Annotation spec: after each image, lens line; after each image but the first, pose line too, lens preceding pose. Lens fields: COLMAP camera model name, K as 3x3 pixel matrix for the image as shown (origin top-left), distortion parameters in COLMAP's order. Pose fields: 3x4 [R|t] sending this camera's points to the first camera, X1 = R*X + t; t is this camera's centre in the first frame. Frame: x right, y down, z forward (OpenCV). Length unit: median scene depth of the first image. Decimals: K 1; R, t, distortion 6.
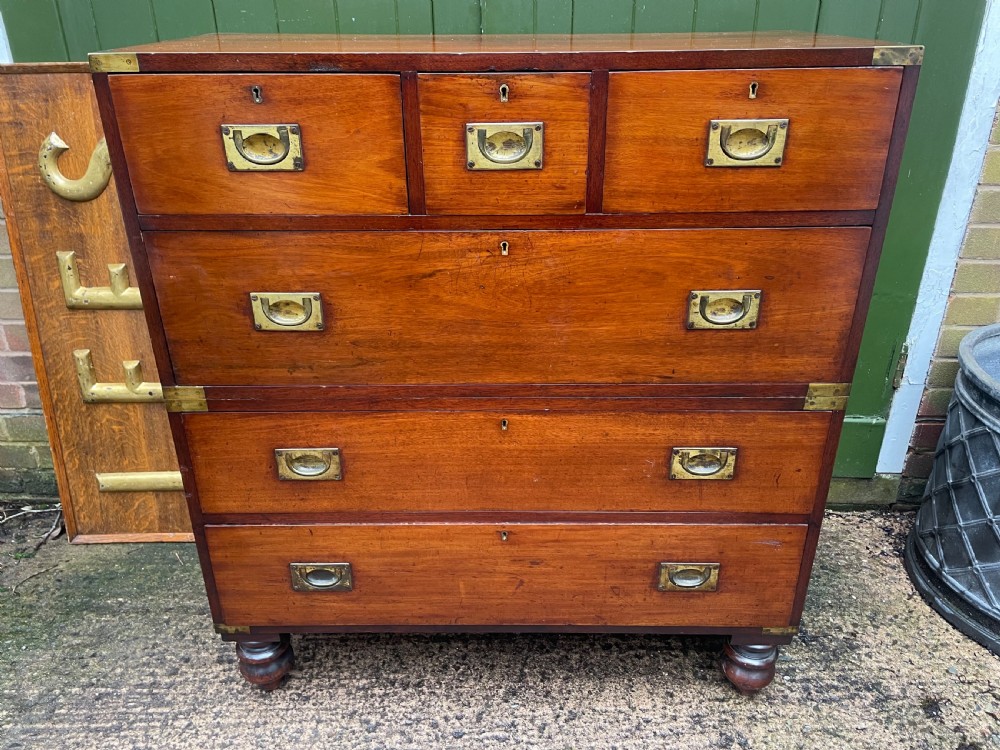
lens RADIAL K [[754.9, 0, 506.3], [0, 754.9, 369.3], [0, 0, 1]] dist [0.085106, -0.111763]
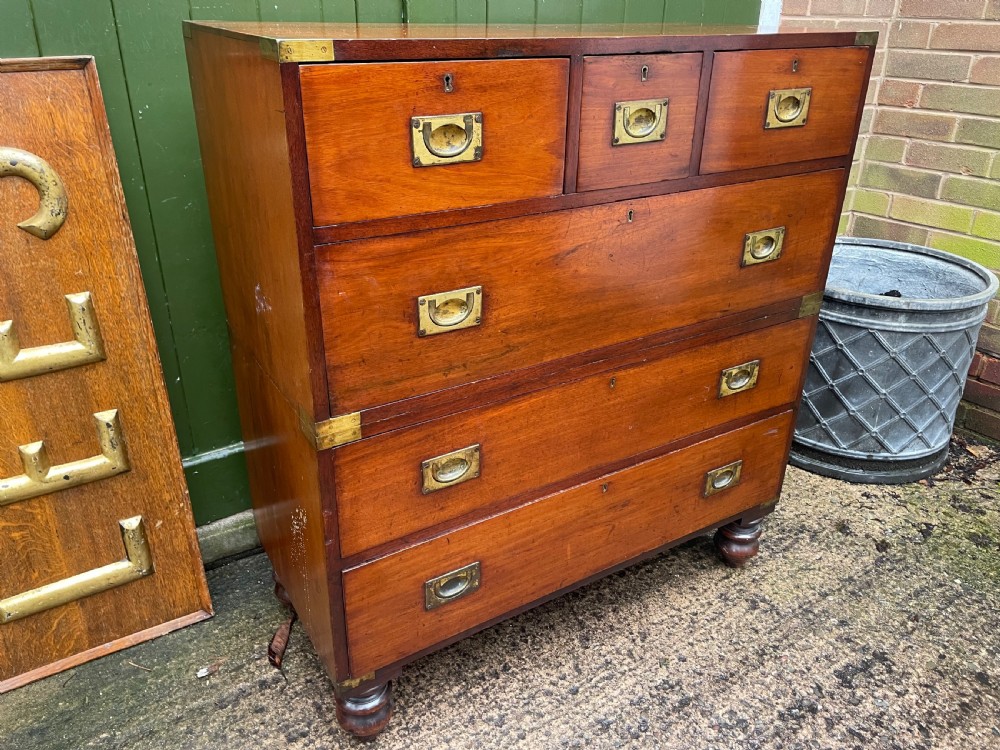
lens RADIAL K [[752.4, 0, 498.0], [0, 752.4, 369.1], [0, 0, 1]] dist [0.090534, -0.119352]
pose [[0.850214, -0.212652, 0.481575, -0.660776], [0.211979, 0.975635, 0.056570, -0.041783], [-0.481872, 0.053988, 0.874577, 0.129742]]
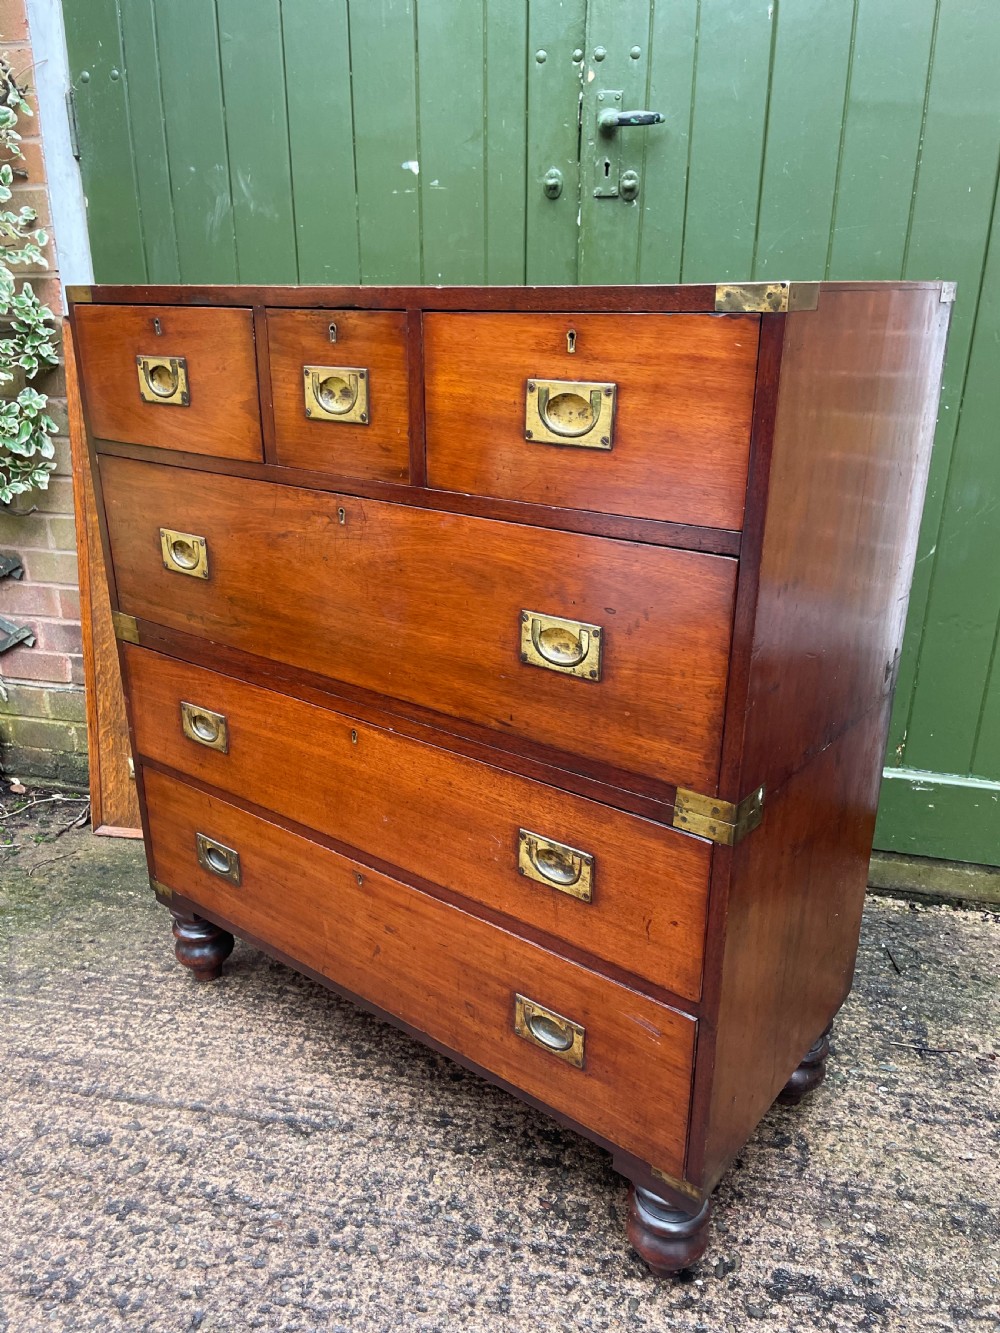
lens RADIAL K [[1005.6, 0, 497.0], [0, 1005.6, 675.8], [0, 0, 1]] dist [0.086988, -0.113697]
pose [[0.793968, 0.221888, -0.566021, 0.724275], [-0.270464, 0.962728, -0.001983, -0.029431], [0.544485, 0.154662, 0.824388, 0.173117]]
